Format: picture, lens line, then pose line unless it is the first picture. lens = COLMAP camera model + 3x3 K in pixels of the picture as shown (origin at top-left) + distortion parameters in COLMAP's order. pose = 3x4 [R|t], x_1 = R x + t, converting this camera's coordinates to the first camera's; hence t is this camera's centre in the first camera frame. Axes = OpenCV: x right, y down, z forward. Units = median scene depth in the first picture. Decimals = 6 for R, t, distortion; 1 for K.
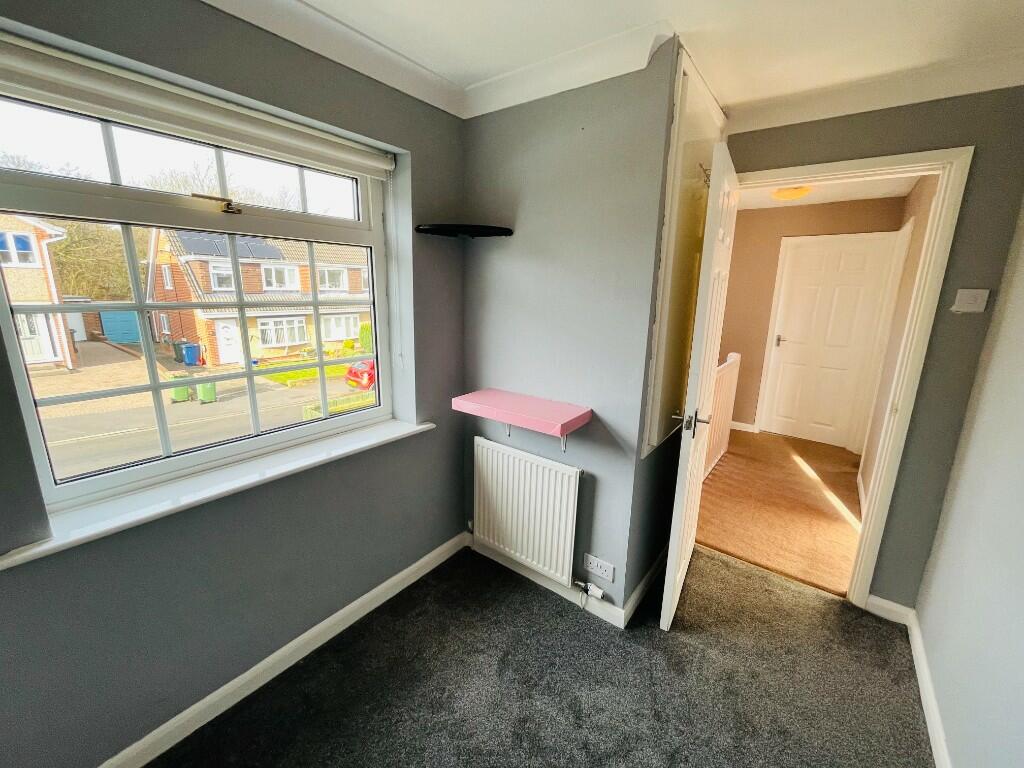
lens RADIAL K [[414.5, 0, 512.0], [0, 414.5, 384.0], [0, 0, 1]] dist [-0.004344, -0.000164]
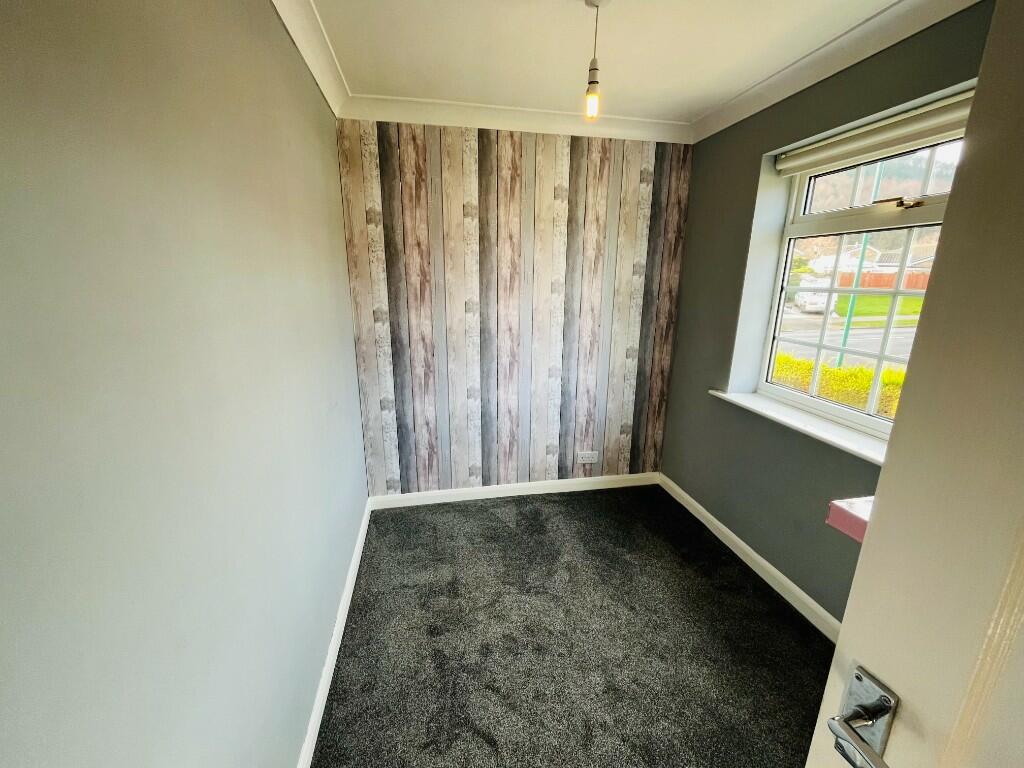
lens RADIAL K [[414.5, 0, 512.0], [0, 414.5, 384.0], [0, 0, 1]] dist [-0.004344, -0.000164]
pose [[-0.660766, 0.177571, -0.729285, 1.018763], [-0.182929, 0.904219, 0.385907, -0.259146], [0.727959, 0.388401, -0.564995, 1.194856]]
